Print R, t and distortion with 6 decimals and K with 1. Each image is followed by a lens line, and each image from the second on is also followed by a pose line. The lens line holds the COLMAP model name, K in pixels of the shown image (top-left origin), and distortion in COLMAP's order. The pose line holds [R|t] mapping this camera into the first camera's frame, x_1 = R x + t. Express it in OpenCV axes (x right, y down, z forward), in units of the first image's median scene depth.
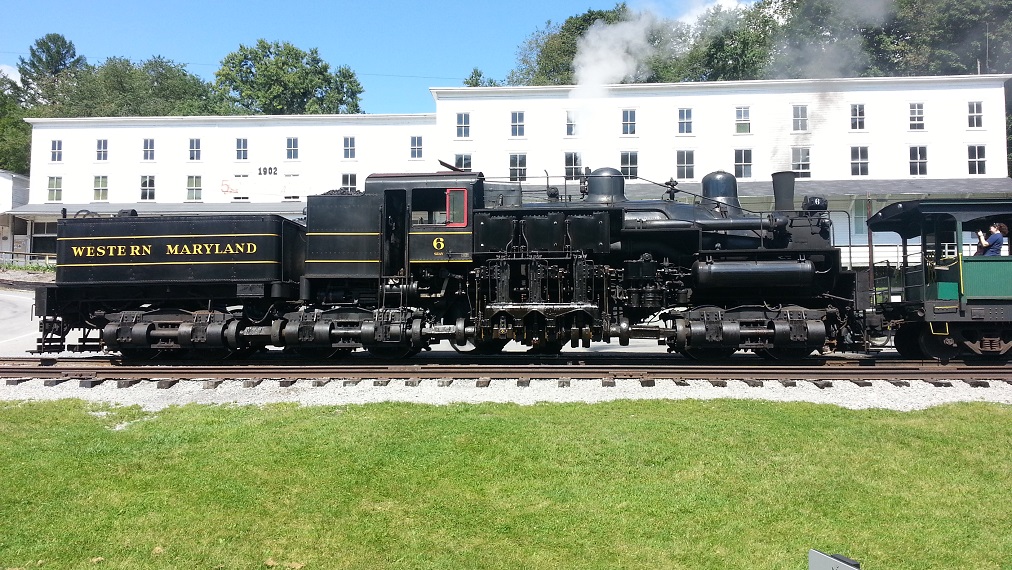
lens RADIAL K [[787.8, 0, 506.0], [0, 787.8, 285.0], [0, 0, 1]] dist [0.078431, -0.115437]
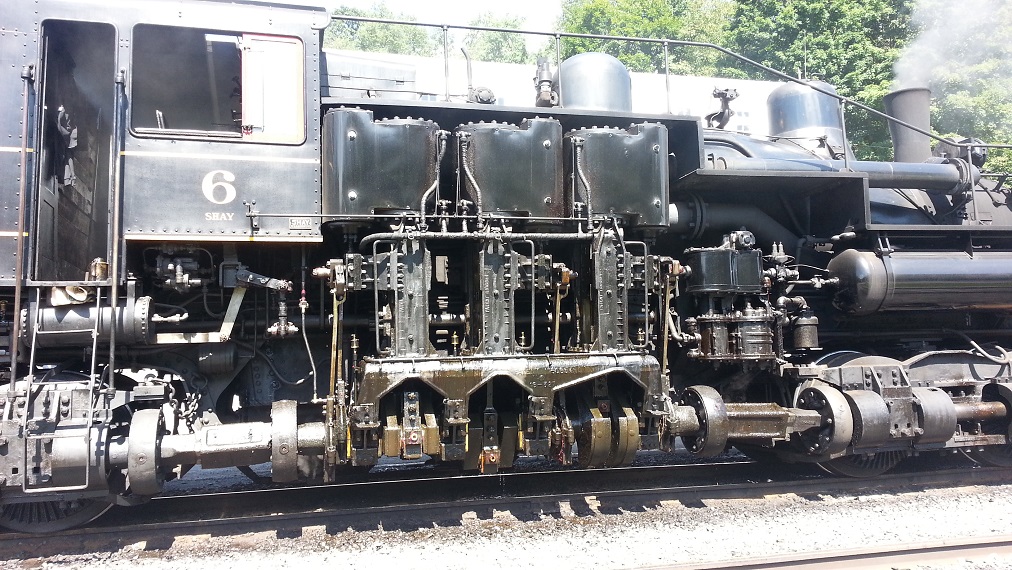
lens RADIAL K [[787.8, 0, 506.0], [0, 787.8, 285.0], [0, 0, 1]] dist [0.078431, -0.115437]
pose [[0.946370, 0.007828, 0.322991, -0.076934], [0.008387, 0.998774, -0.048780, 0.008027], [-0.322977, 0.048873, 0.945144, 0.620961]]
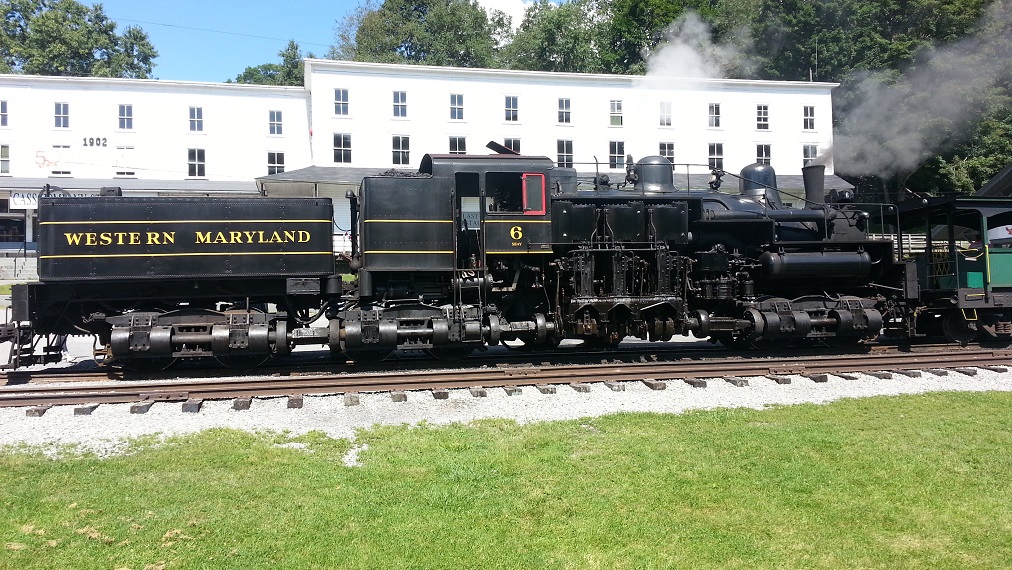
lens RADIAL K [[787.8, 0, 506.0], [0, 787.8, 285.0], [0, 0, 1]] dist [0.078431, -0.115437]
pose [[0.959735, -0.010385, 0.280716, -0.348993], [0.004998, 0.999789, 0.019899, -0.010002], [-0.280864, -0.017695, 0.959585, 0.116431]]
